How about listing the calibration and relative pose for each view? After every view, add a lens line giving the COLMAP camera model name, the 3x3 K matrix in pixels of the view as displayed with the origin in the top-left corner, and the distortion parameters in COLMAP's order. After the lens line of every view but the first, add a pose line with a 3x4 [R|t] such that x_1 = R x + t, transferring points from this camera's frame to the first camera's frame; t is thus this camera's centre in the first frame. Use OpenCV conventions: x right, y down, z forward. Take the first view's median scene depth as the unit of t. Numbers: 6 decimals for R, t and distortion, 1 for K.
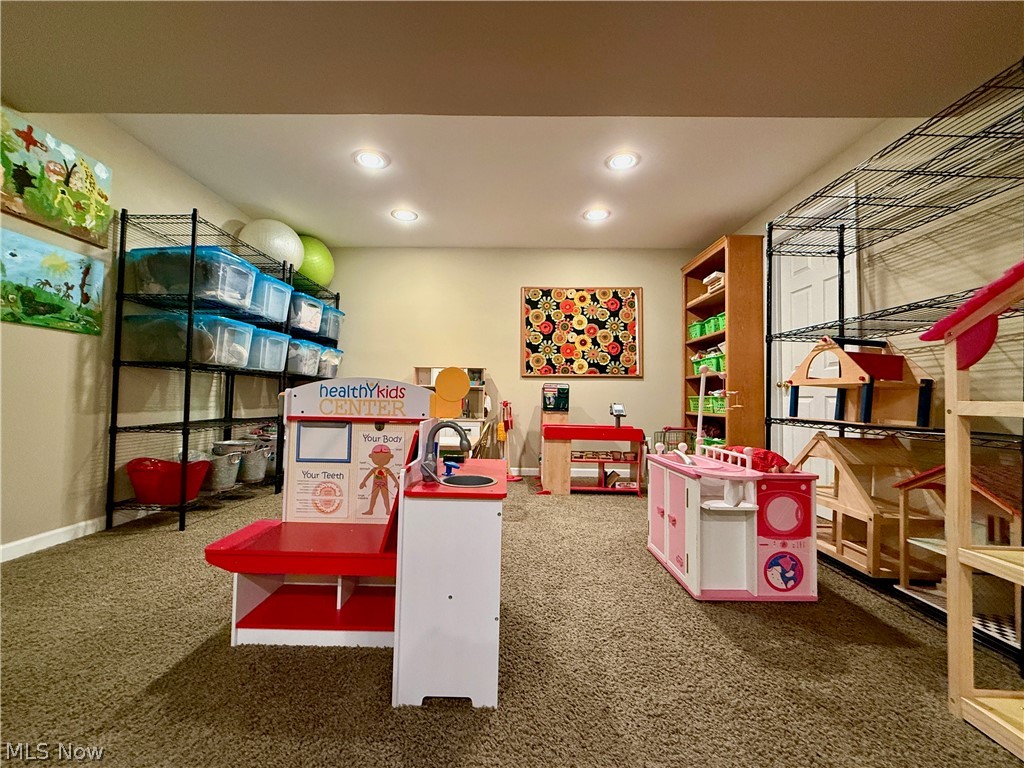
lens RADIAL K [[408.8, 0, 508.3], [0, 408.8, 384.2], [0, 0, 1]] dist [0.002305, -0.000075]
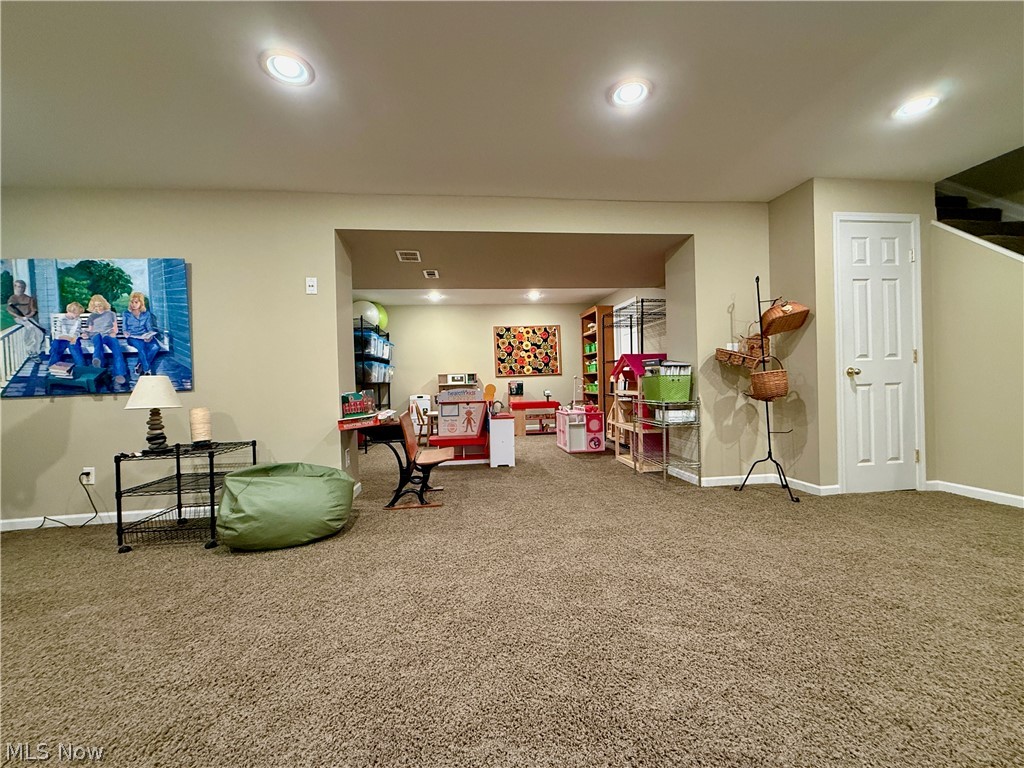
lens RADIAL K [[478.1, 0, 507.6], [0, 478.1, 379.0], [0, 0, 1]] dist [0.001428, -0.000044]
pose [[0.989386, -0.045409, 0.138031, -0.211242], [0.040245, 0.998390, 0.039980, -0.092346], [-0.139624, -0.034000, 0.989621, -1.104178]]
